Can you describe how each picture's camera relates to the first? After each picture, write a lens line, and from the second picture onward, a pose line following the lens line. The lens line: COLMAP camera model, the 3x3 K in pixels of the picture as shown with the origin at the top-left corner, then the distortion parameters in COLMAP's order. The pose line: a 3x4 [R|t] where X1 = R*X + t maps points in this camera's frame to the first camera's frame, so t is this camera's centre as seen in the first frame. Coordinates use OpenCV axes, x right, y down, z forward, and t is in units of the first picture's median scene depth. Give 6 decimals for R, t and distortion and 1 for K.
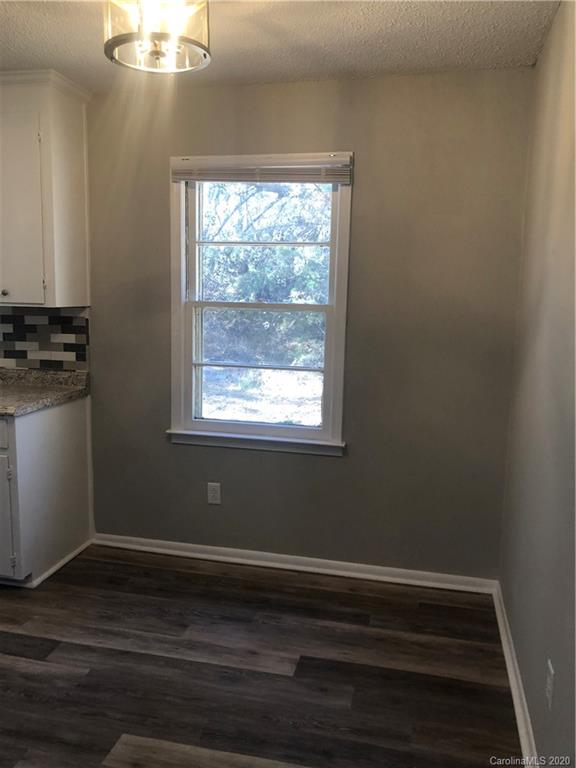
lens RADIAL K [[621.8, 0, 286.2], [0, 621.8, 383.1], [0, 0, 1]] dist [-0.009808, 0.027696]
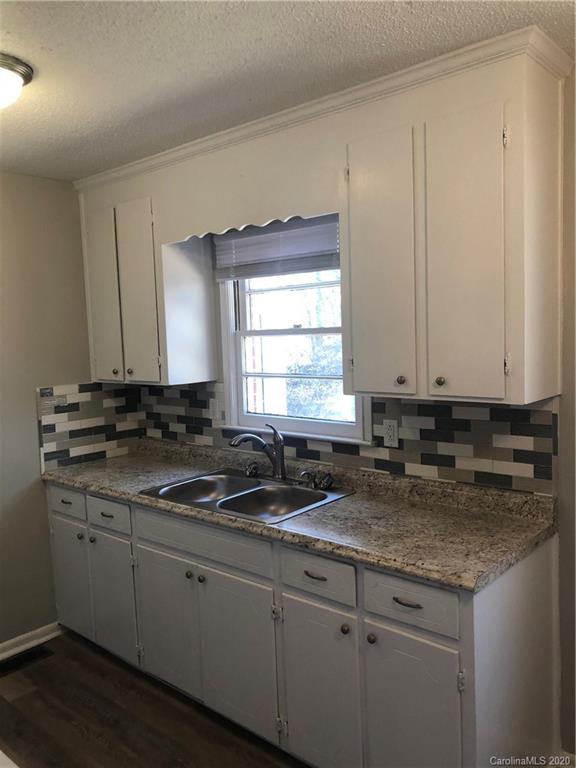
lens RADIAL K [[621.8, 0, 287.9], [0, 621.8, 382.3], [0, 0, 1]] dist [-0.009808, 0.027696]
pose [[0.872970, -0.012015, -0.487625, -0.245882], [-0.017930, 0.998231, -0.056695, -0.093973], [0.487444, 0.058236, 0.871210, 0.305567]]
